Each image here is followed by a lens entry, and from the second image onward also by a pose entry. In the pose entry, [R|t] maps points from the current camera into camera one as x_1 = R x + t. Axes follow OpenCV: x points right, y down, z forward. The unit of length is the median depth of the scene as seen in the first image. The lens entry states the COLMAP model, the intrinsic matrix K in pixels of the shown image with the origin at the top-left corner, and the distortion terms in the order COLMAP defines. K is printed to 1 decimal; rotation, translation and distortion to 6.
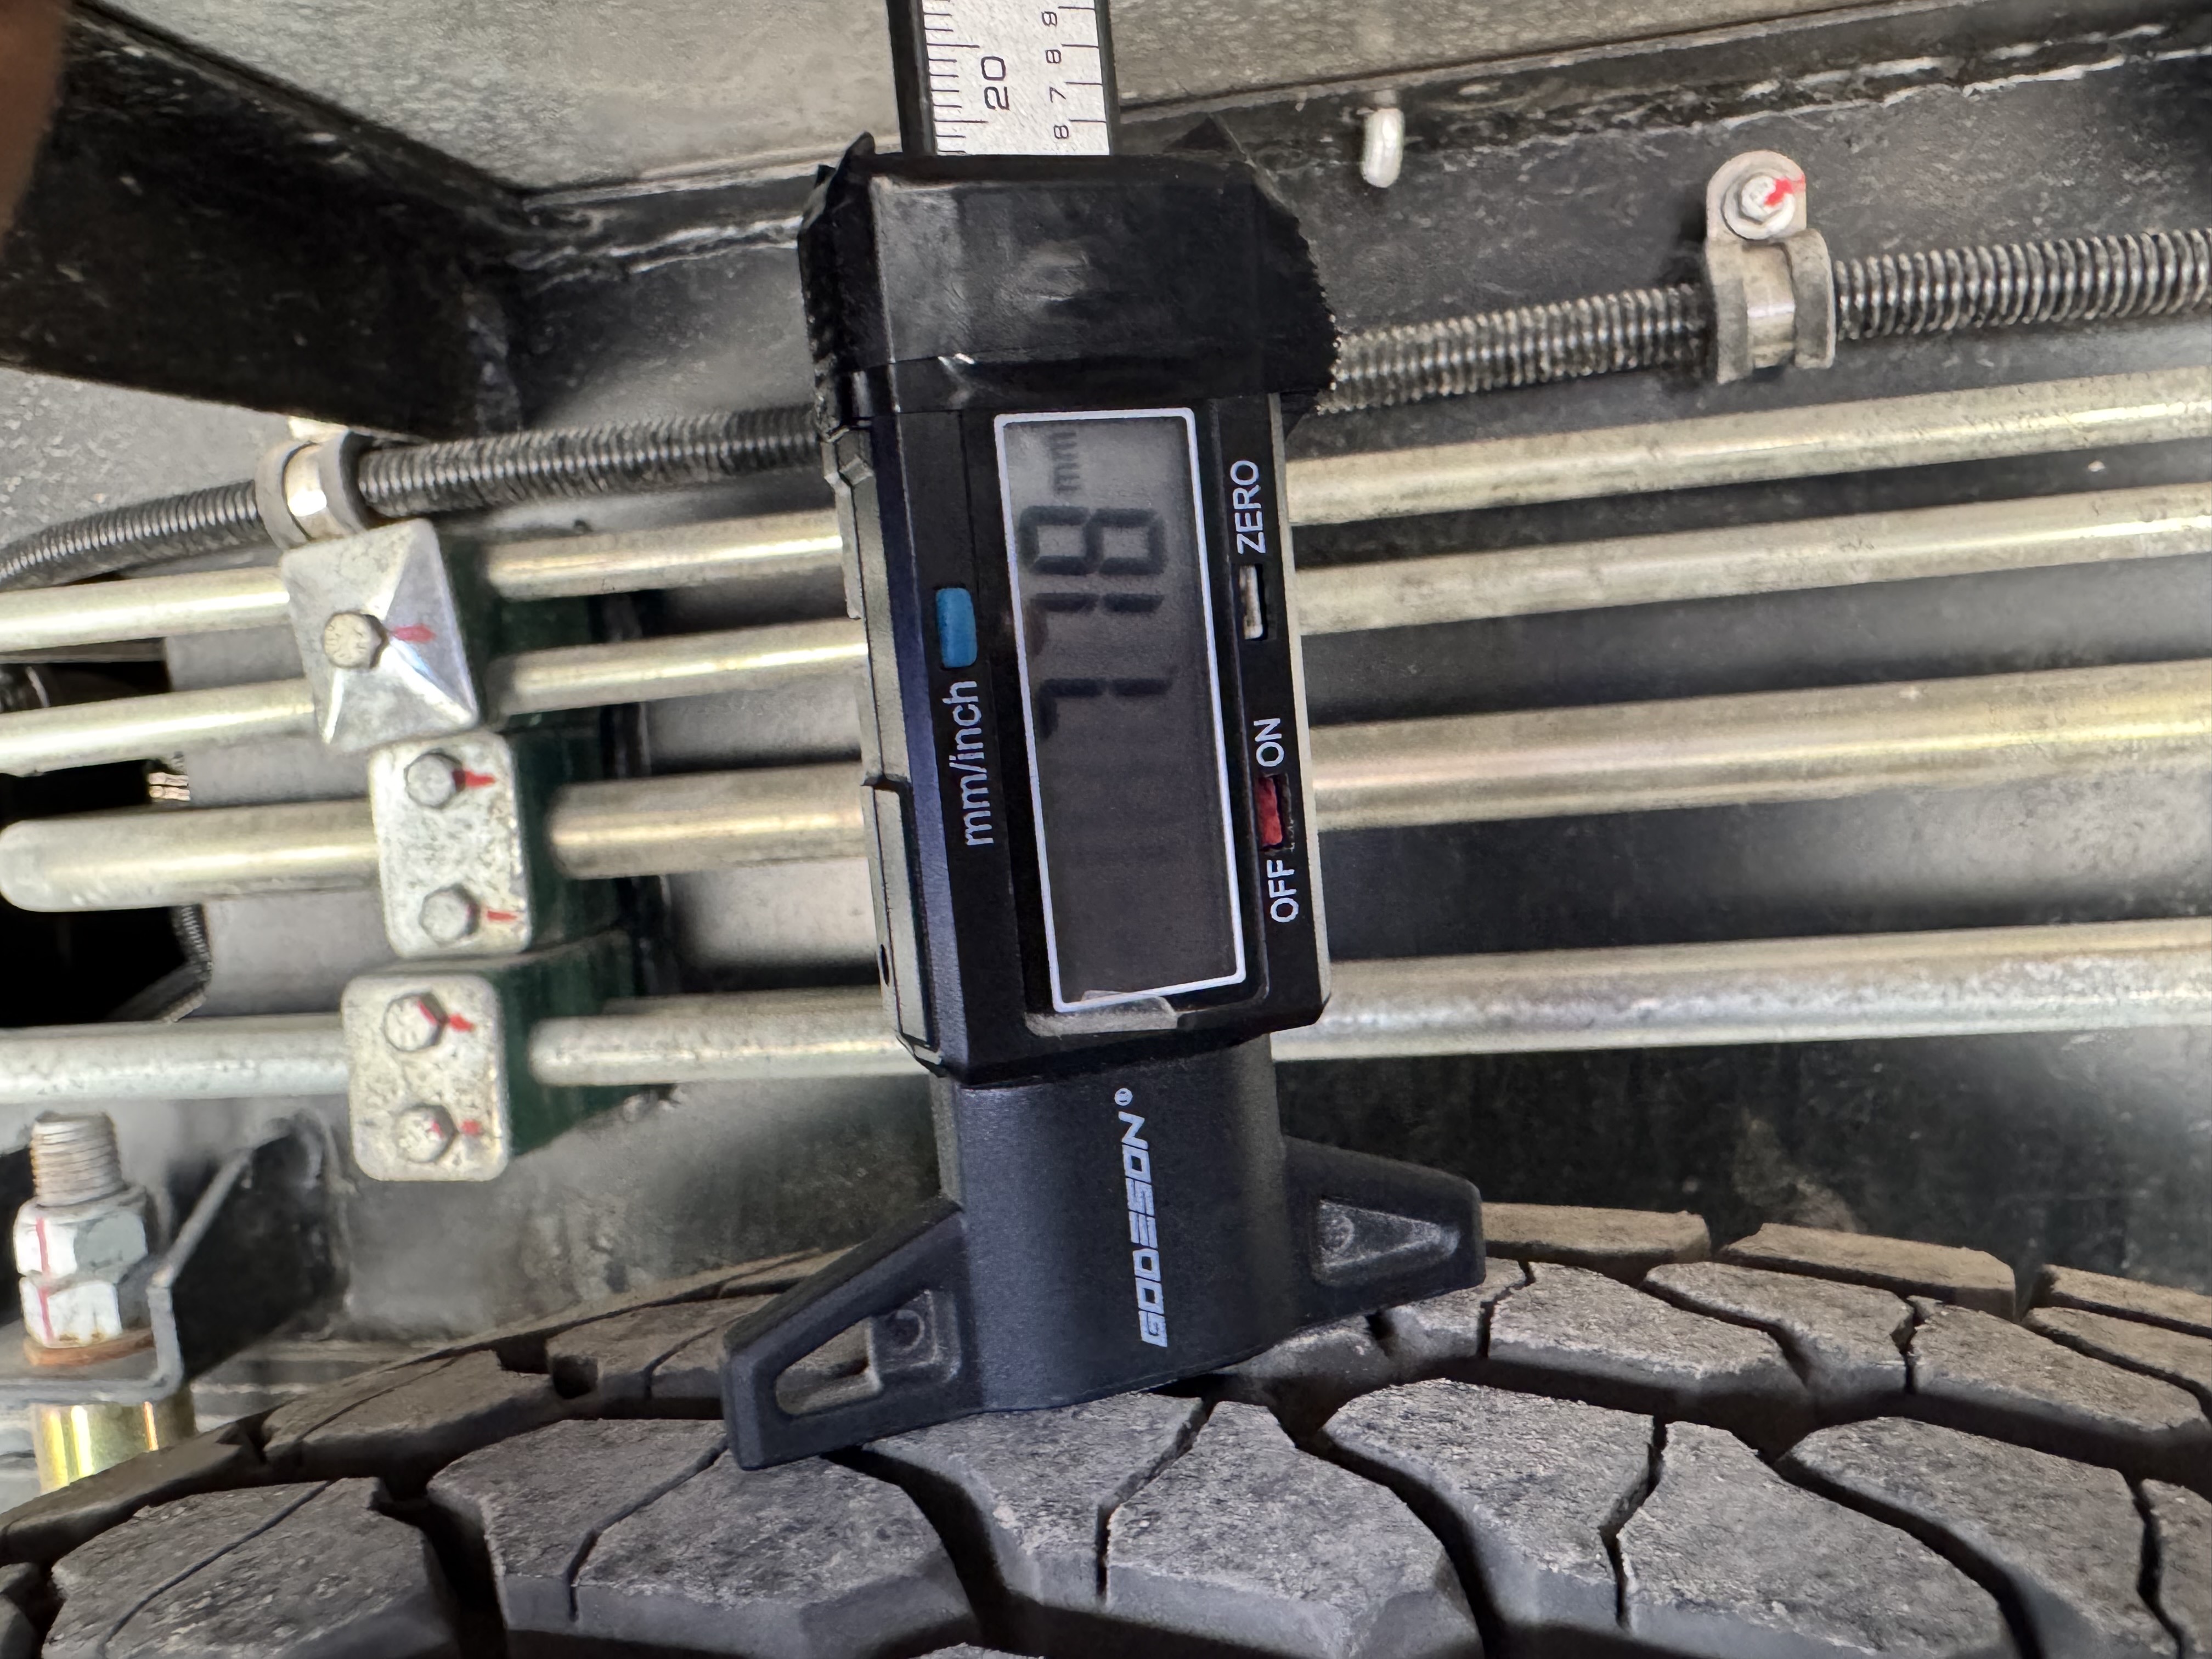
lens RADIAL K [[1759.1, 0, 1115.1], [0, 1759.1, 821.4], [0, 0, 1]] dist [0.014914, 0.003525]
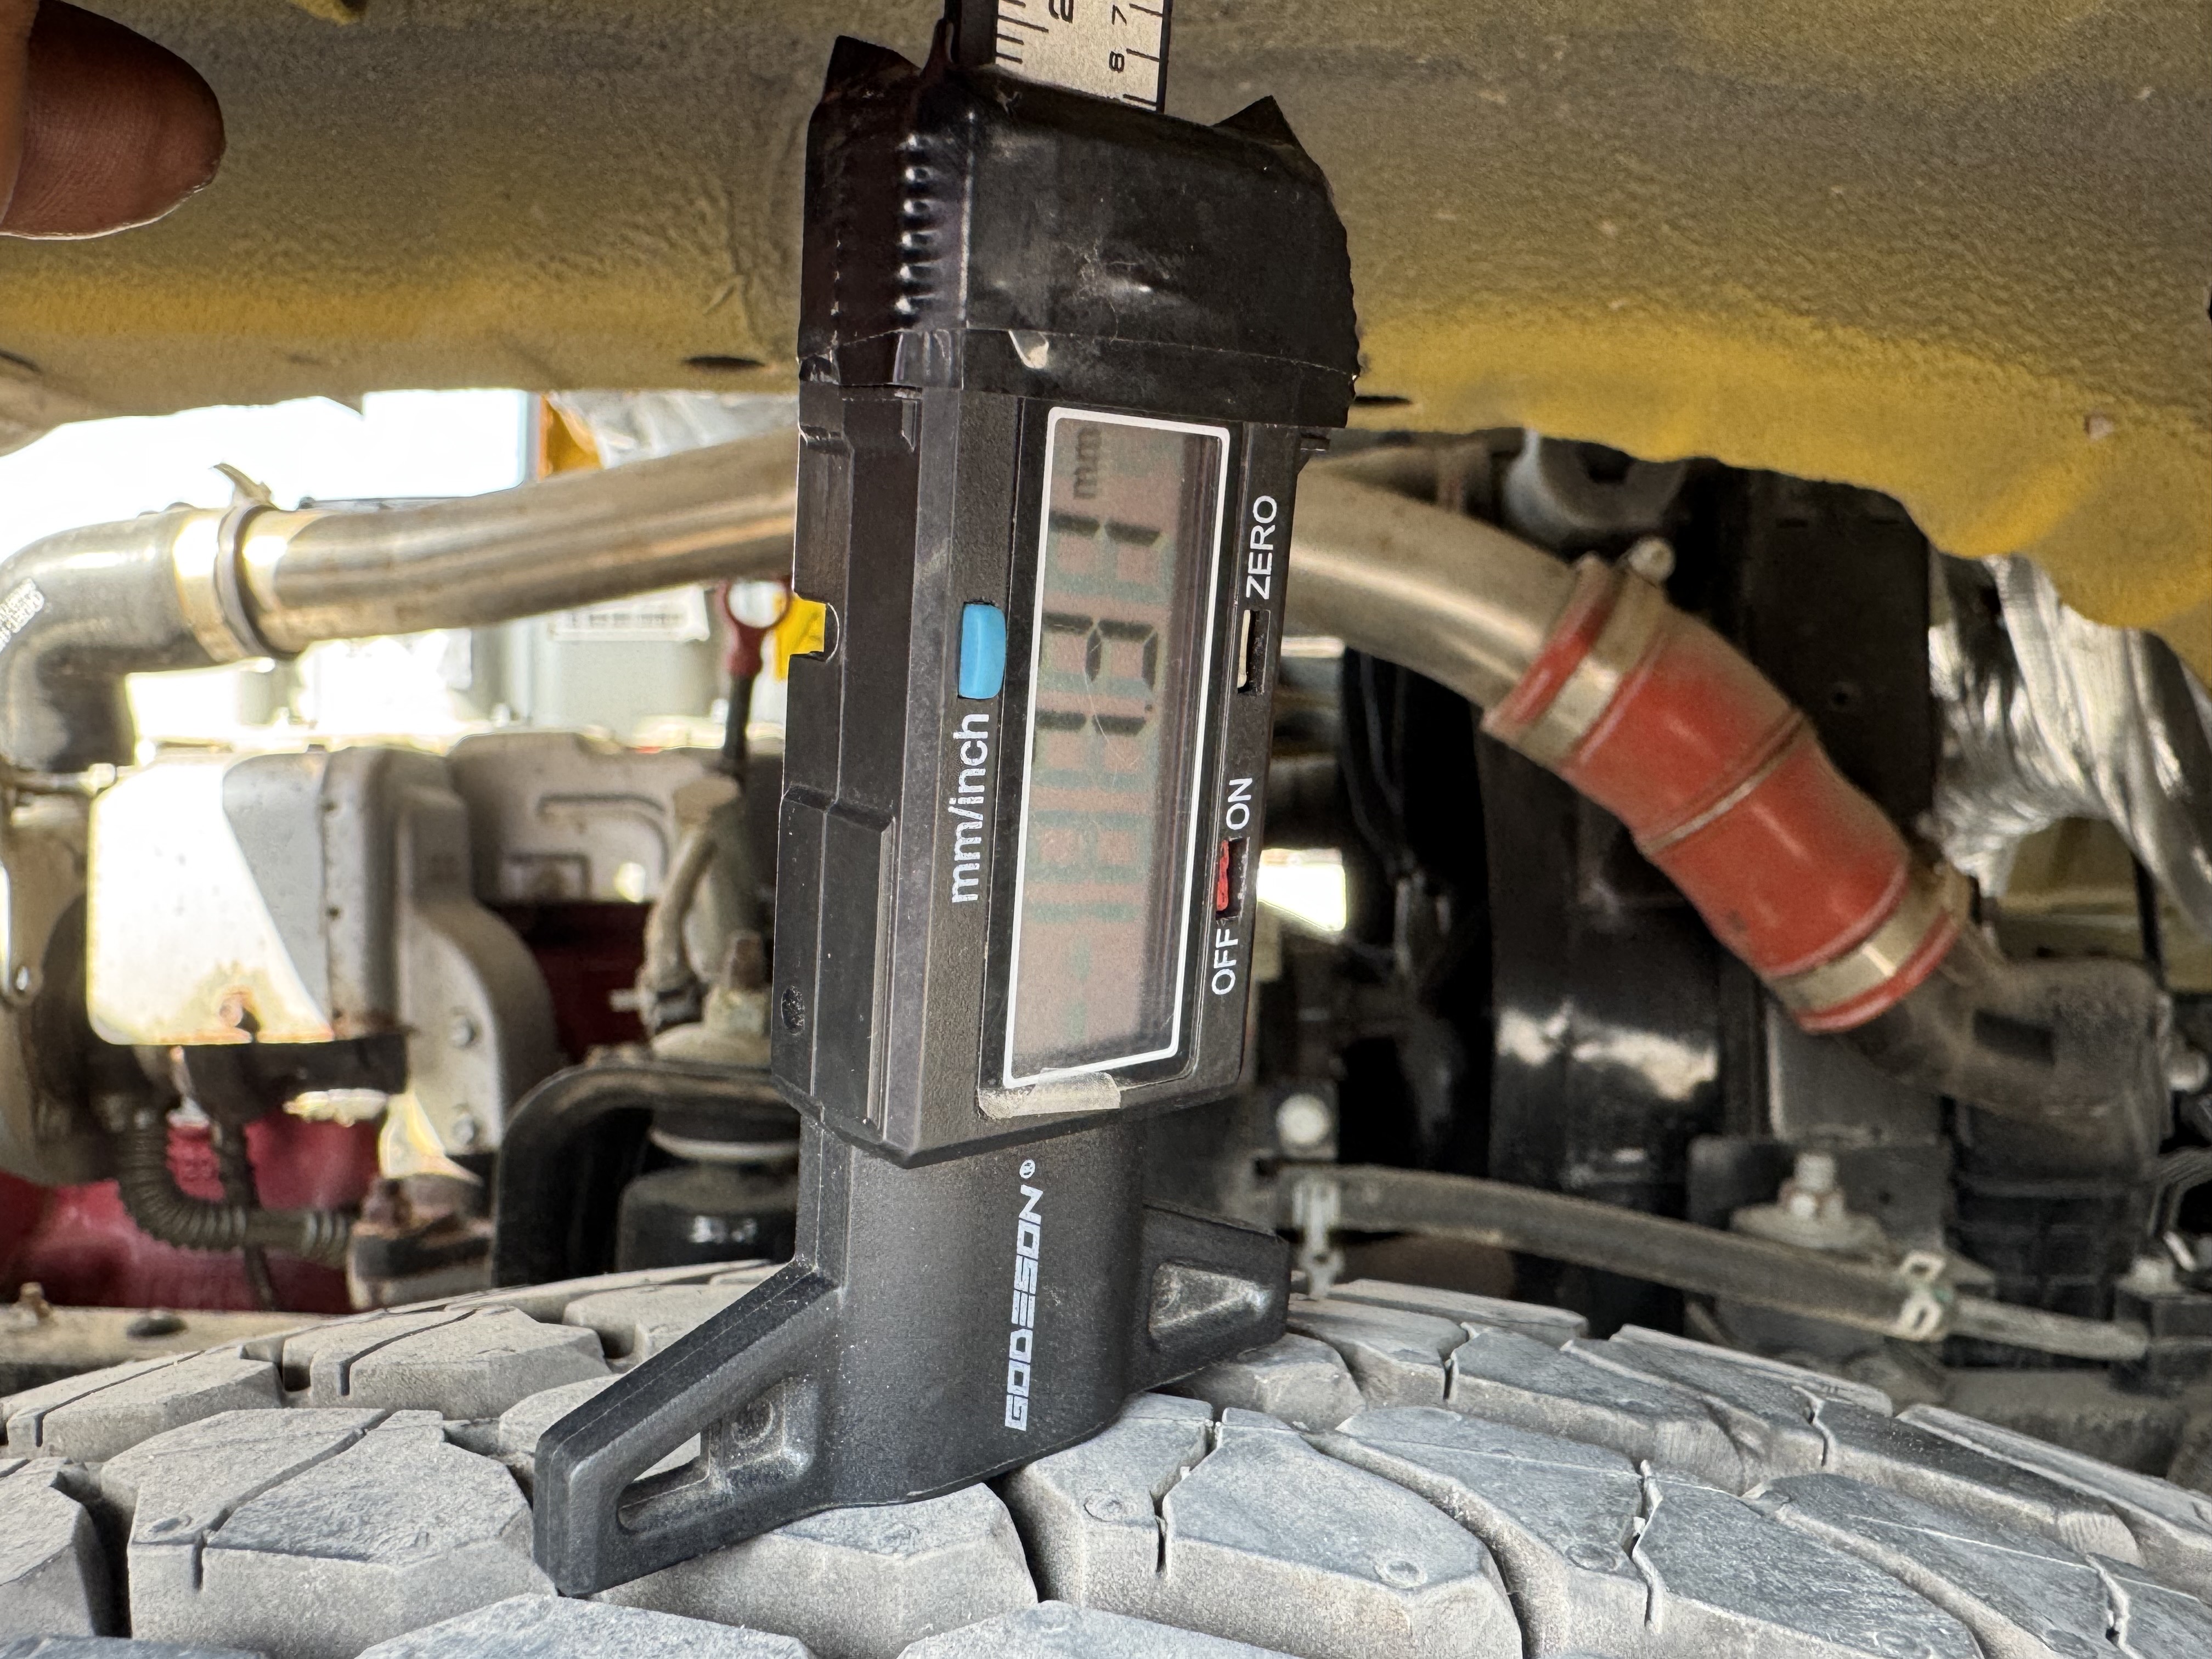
lens RADIAL K [[1759.1, 0, 1101.1], [0, 1759.1, 833.7], [0, 0, 1]] dist [0.014914, 0.003525]
pose [[0.934233, 0.104151, 0.341116, -0.290867], [-0.133626, 0.988962, 0.064014, -0.078241], [-0.330684, -0.105386, 0.937839, 0.158013]]
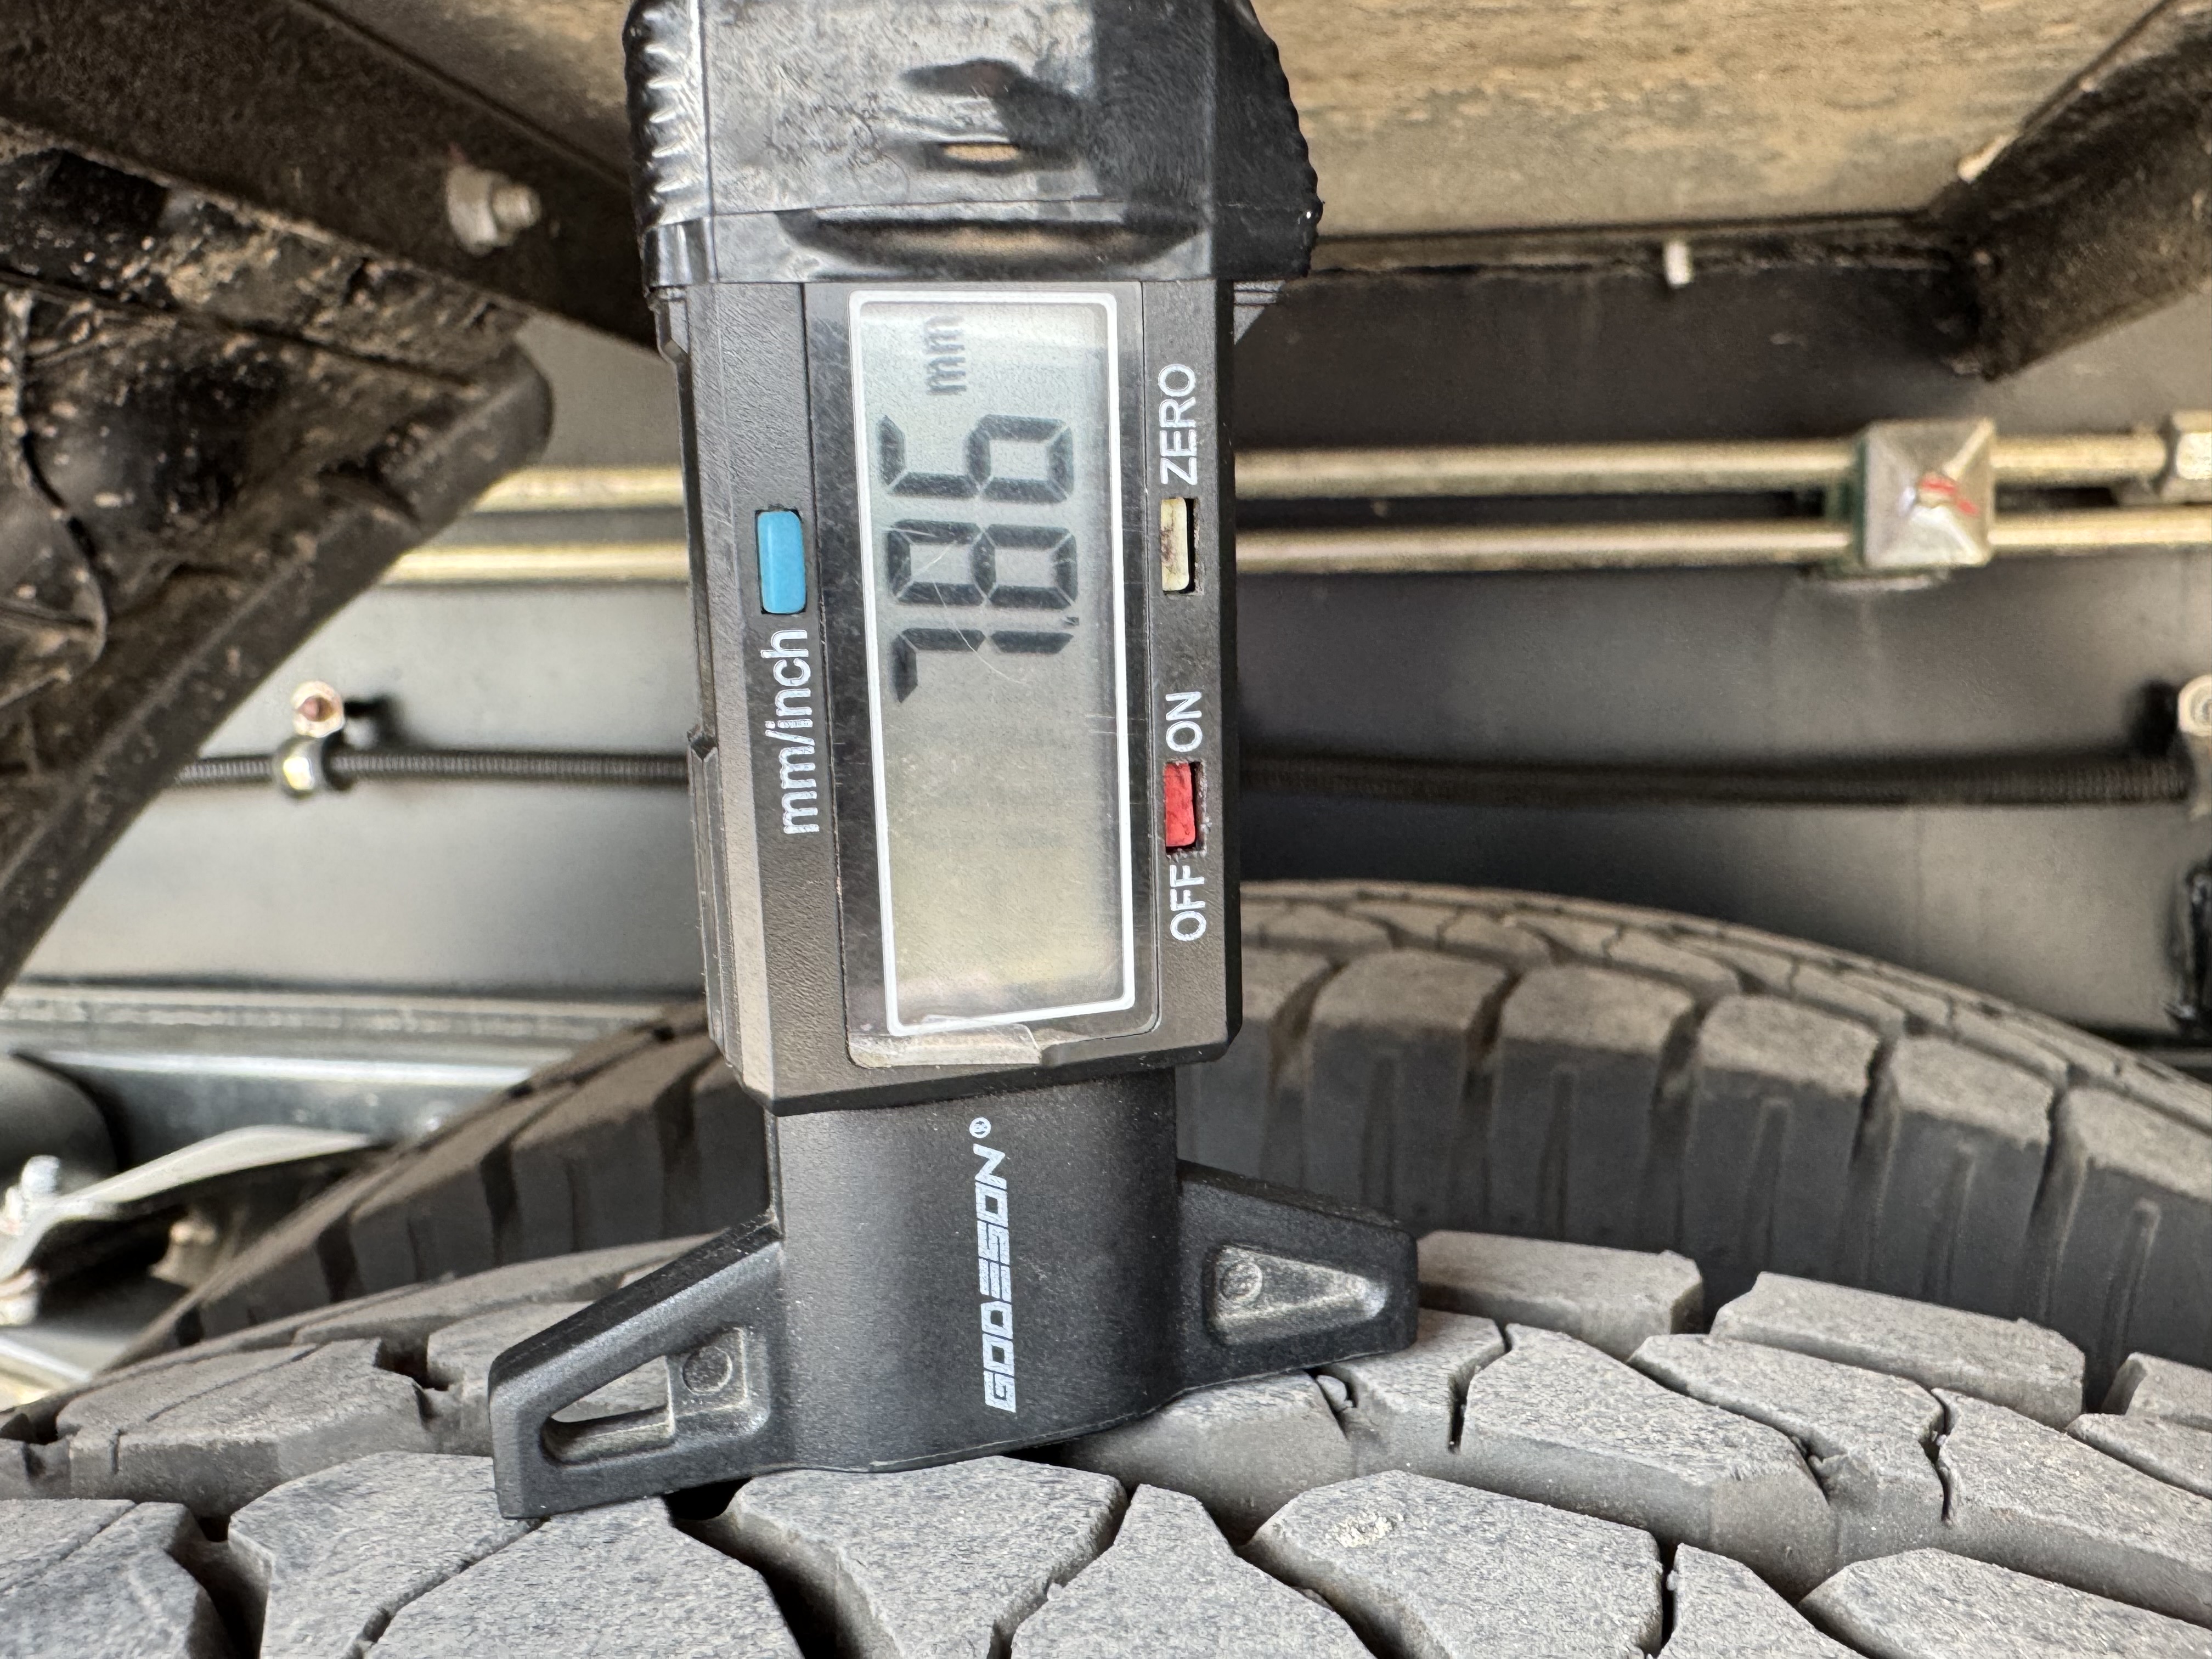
lens RADIAL K [[1759.1, 0, 1093.9], [0, 1759.1, 829.5], [0, 0, 1]] dist [0.014914, 0.003525]
pose [[0.994981, 0.081776, -0.057671, 0.096339], [-0.074950, 0.990883, 0.111956, -0.082764], [0.066301, -0.107071, 0.992038, 0.191280]]
